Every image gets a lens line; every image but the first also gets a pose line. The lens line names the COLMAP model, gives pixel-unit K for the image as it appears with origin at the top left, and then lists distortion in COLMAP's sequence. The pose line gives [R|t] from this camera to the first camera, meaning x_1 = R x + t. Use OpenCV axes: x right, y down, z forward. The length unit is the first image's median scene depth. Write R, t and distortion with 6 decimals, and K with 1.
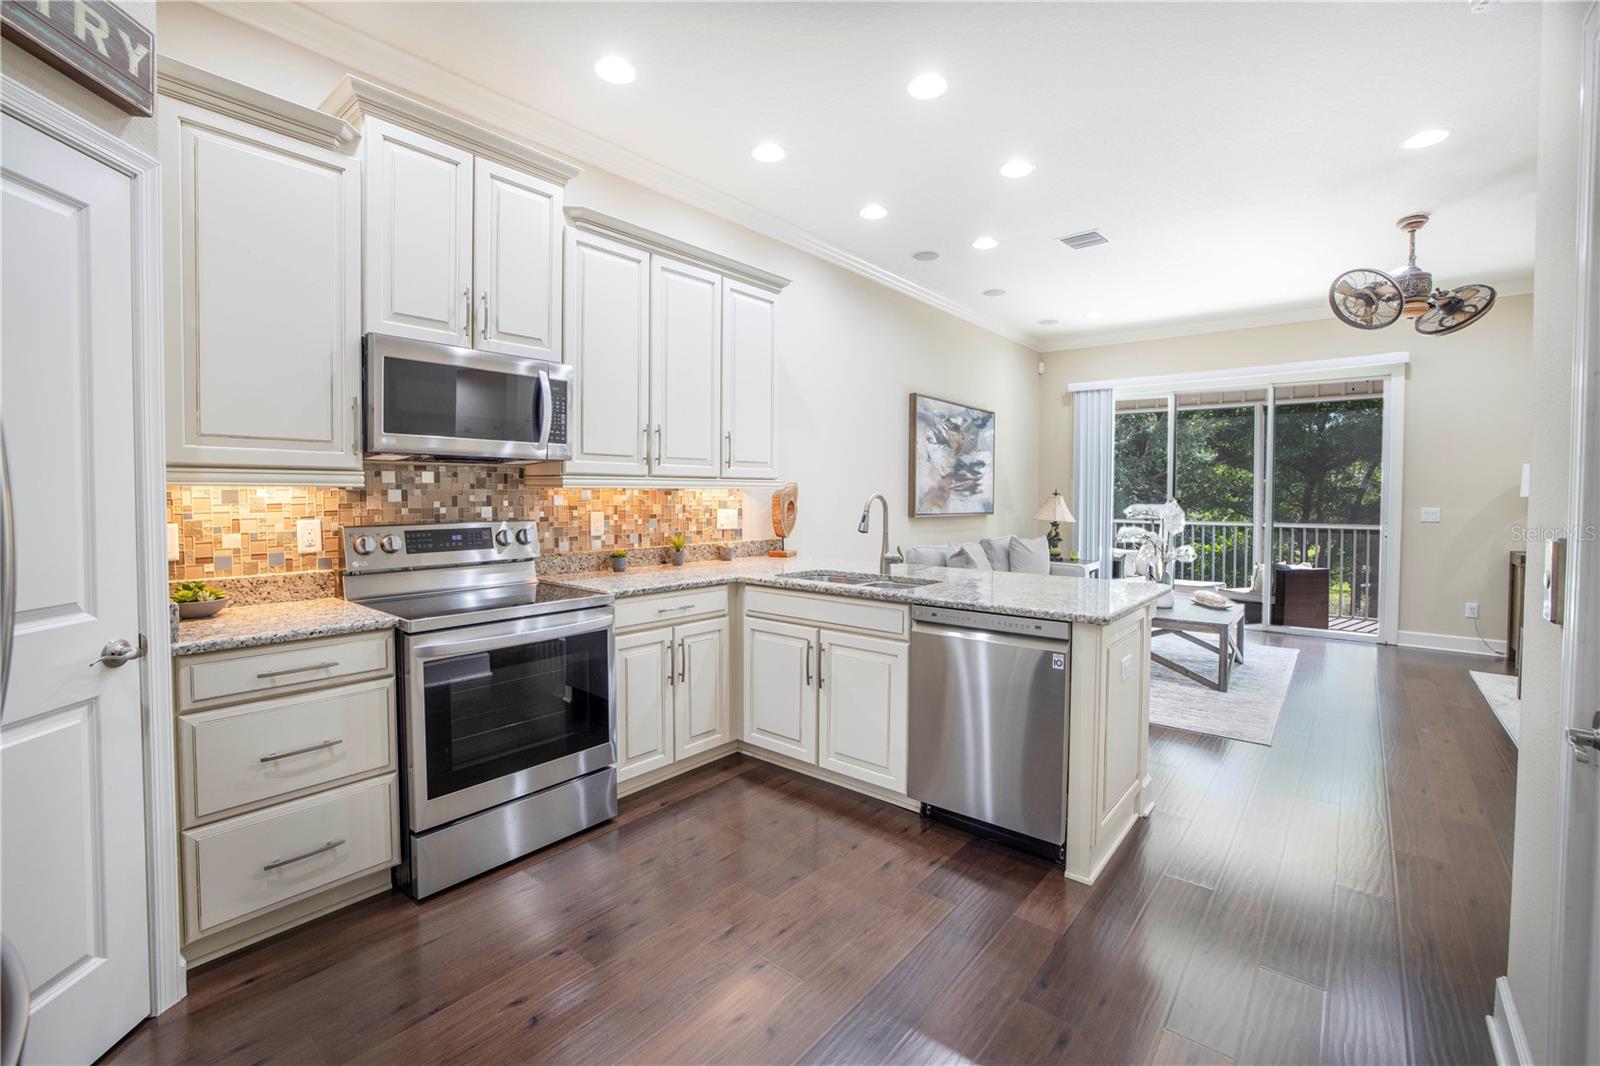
lens RADIAL K [[687.3, 0, 802.4], [0, 687.3, 511.7], [0, 0, 1]] dist [-0.057020, 0.022292]
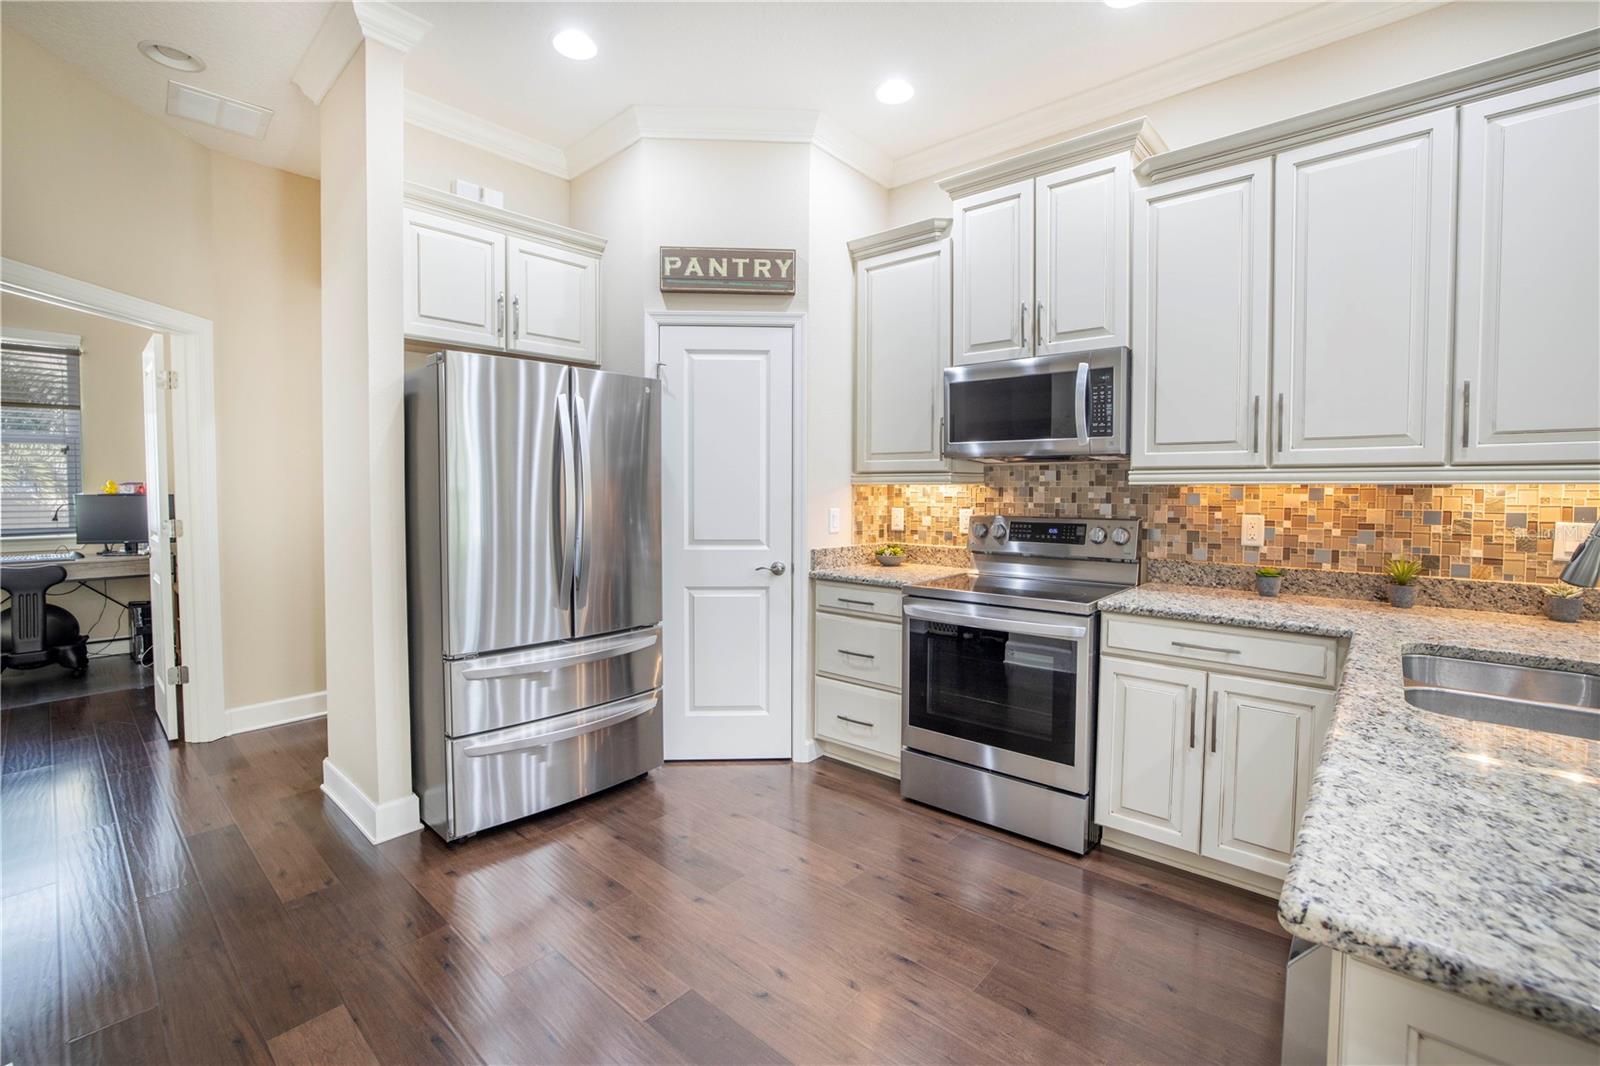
lens RADIAL K [[687.3, 0, 802.4], [0, 687.3, 511.7], [0, 0, 1]] dist [-0.057020, 0.022292]
pose [[-0.023227, 0.031041, -0.999248, 0.467327], [-0.031199, 0.999009, 0.031759, -0.011741], [0.999243, 0.031913, -0.022236, 0.499345]]
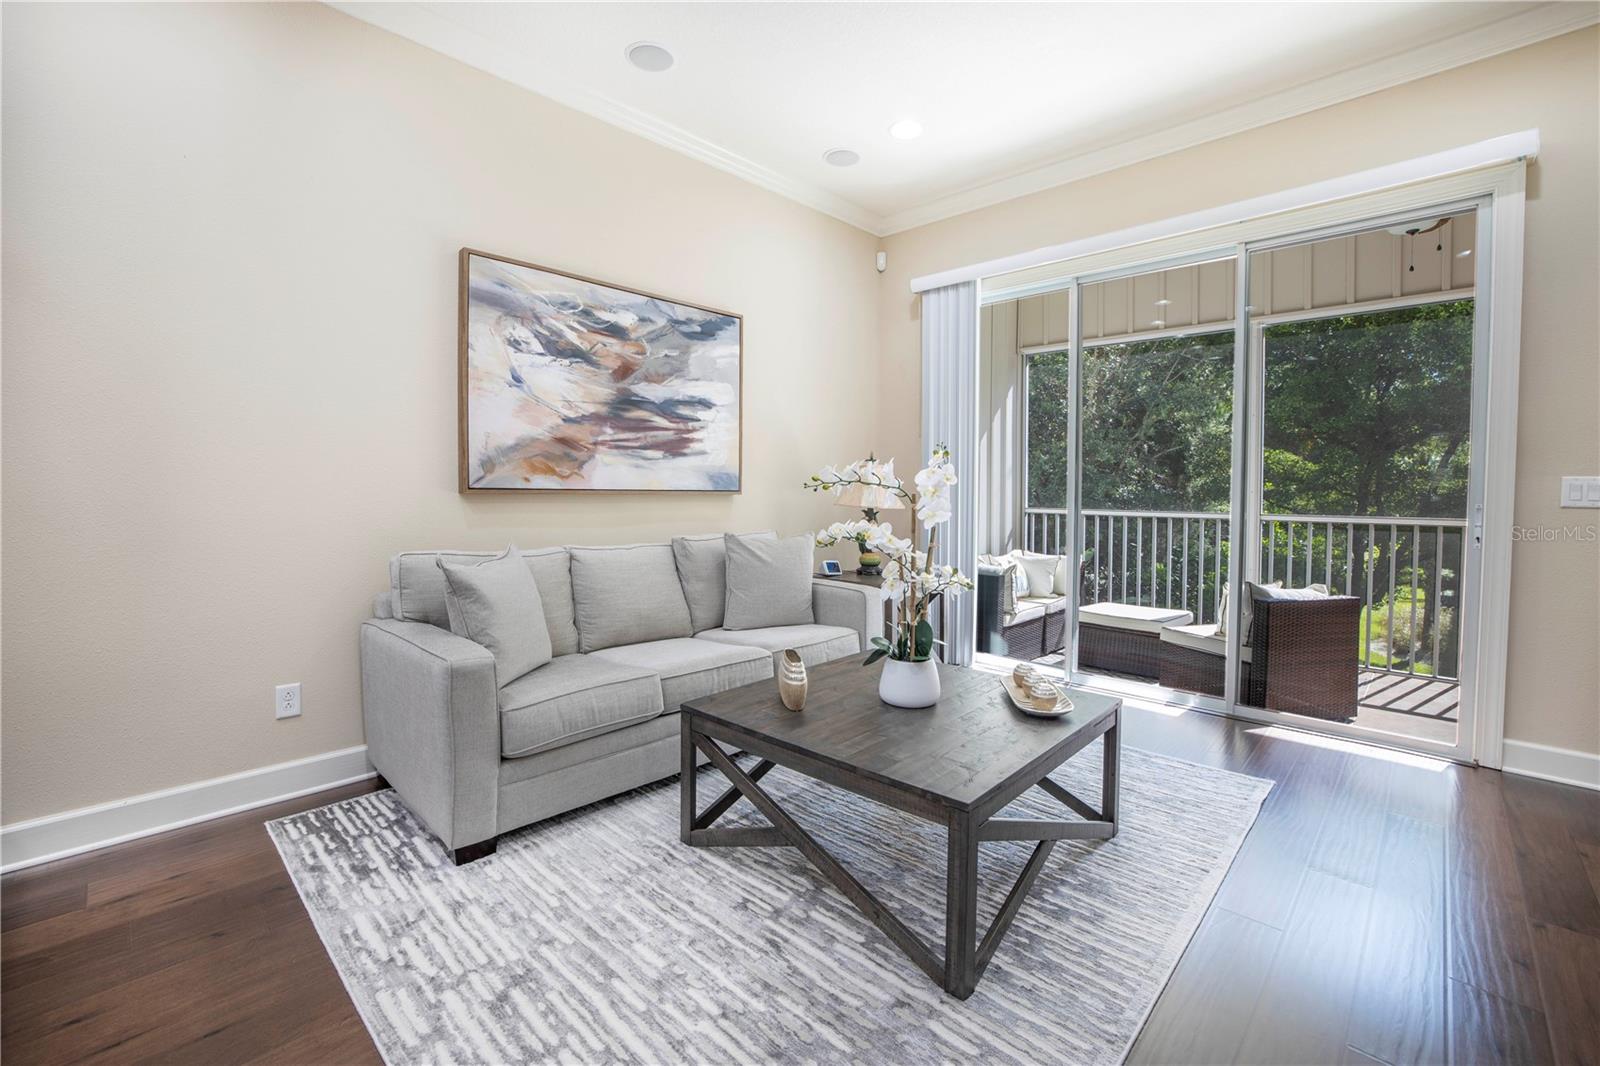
lens RADIAL K [[687.3, 0, 802.4], [0, 687.3, 511.7], [0, 0, 1]] dist [-0.057020, 0.022292]
pose [[0.997529, 0.005013, -0.070075, 0.728775], [-0.004352, 0.999945, 0.009581, 0.025011], [0.070119, -0.009252, 0.997496, 0.842975]]
